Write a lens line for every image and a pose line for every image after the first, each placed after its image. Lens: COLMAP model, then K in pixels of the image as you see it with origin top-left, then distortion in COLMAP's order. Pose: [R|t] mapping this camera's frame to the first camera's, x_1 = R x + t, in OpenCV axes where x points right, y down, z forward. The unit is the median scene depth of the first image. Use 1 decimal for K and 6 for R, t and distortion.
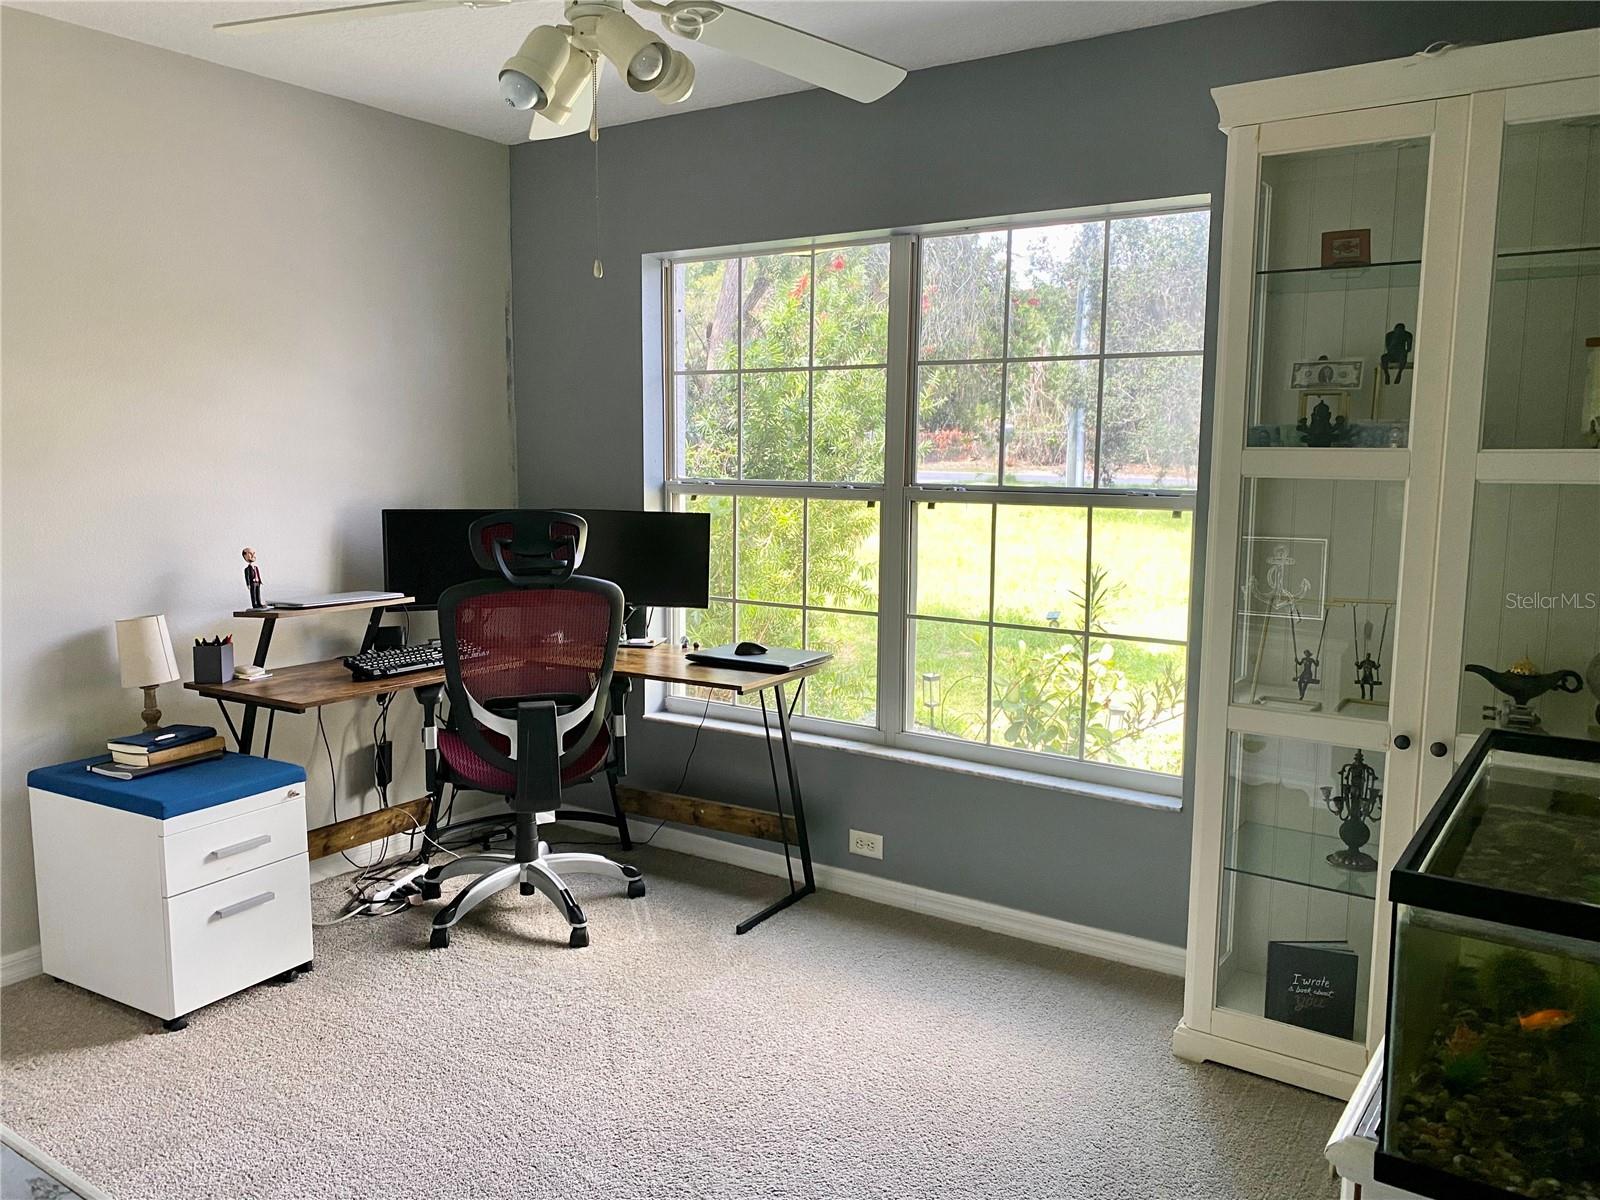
lens RADIAL K [[1221.6, 0, 800.0], [0, 1221.6, 600.0], [0, 0, 1]] dist [0.001319, -0.000702]
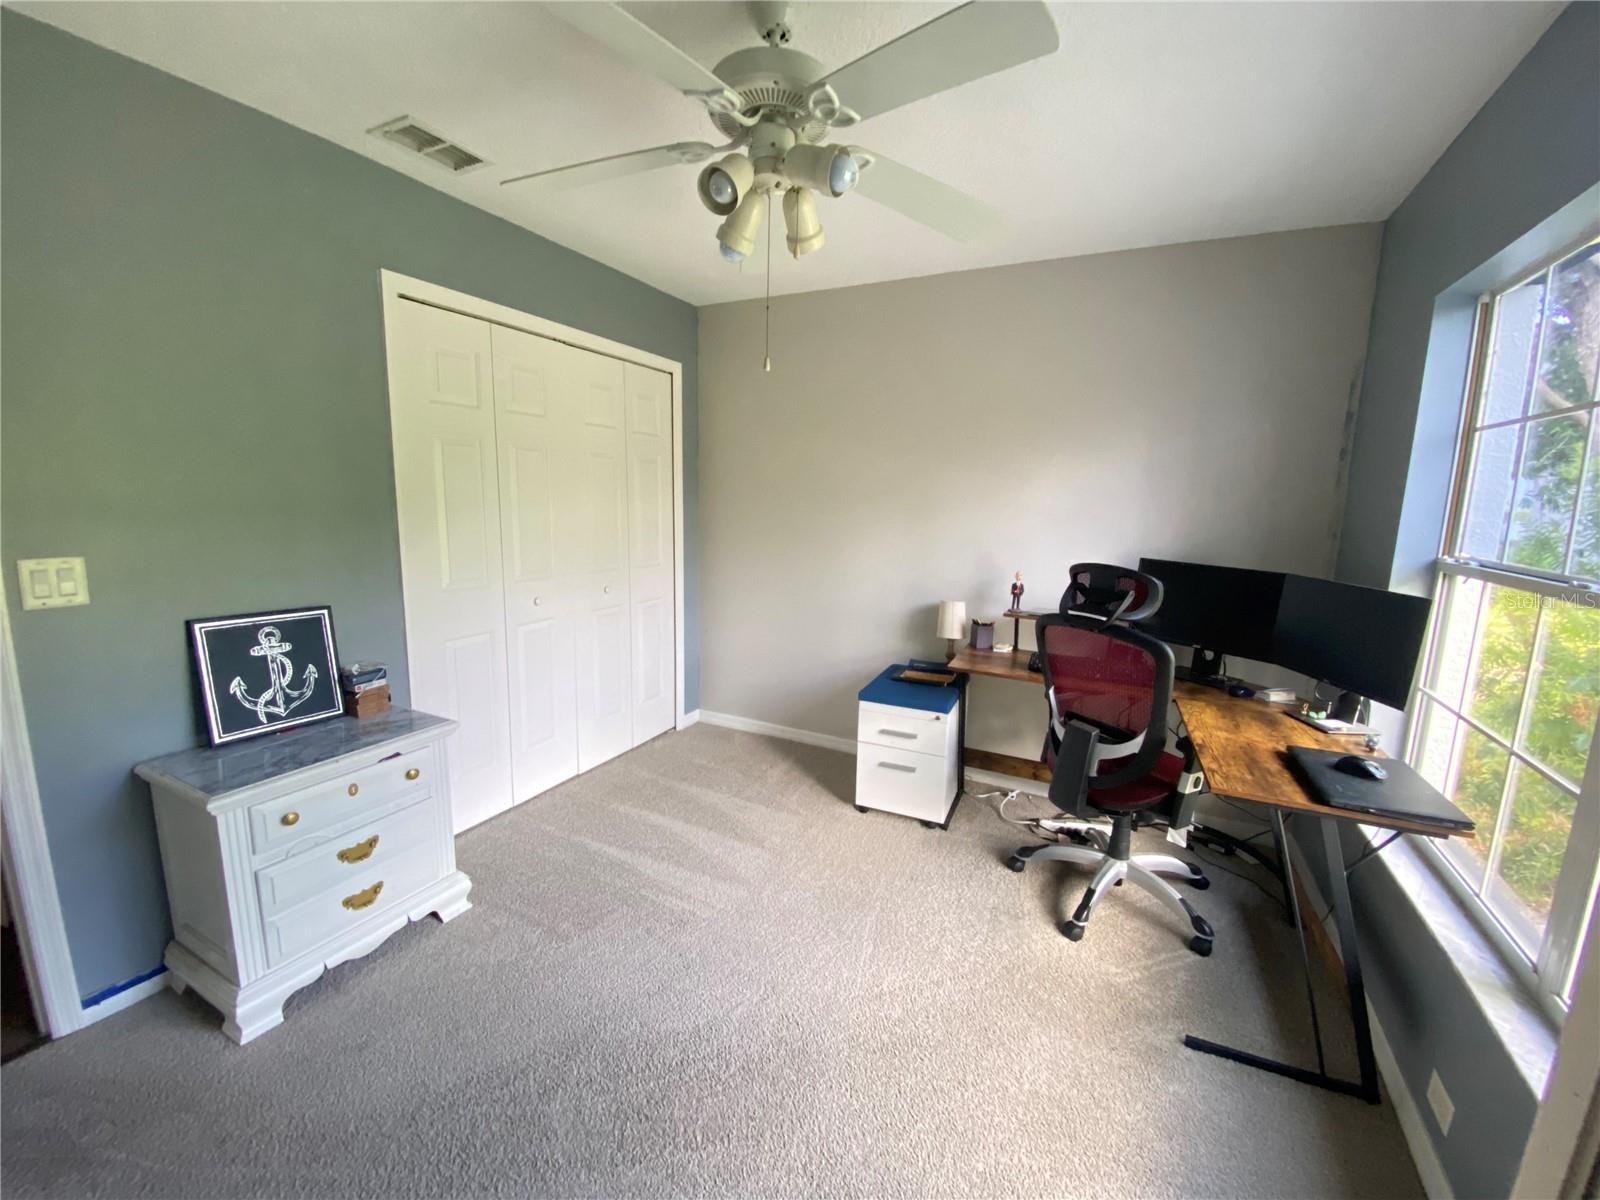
lens RADIAL K [[644.2, 0, 800.0], [0, 644.2, 600.0], [0, 0, 1]] dist [-0.000591, -0.000137]
pose [[0.116049, 0.155317, -0.981025, 0.344679], [-0.147920, 0.979386, 0.137560, -0.079176], [0.982167, 0.129149, 0.136631, 0.612533]]
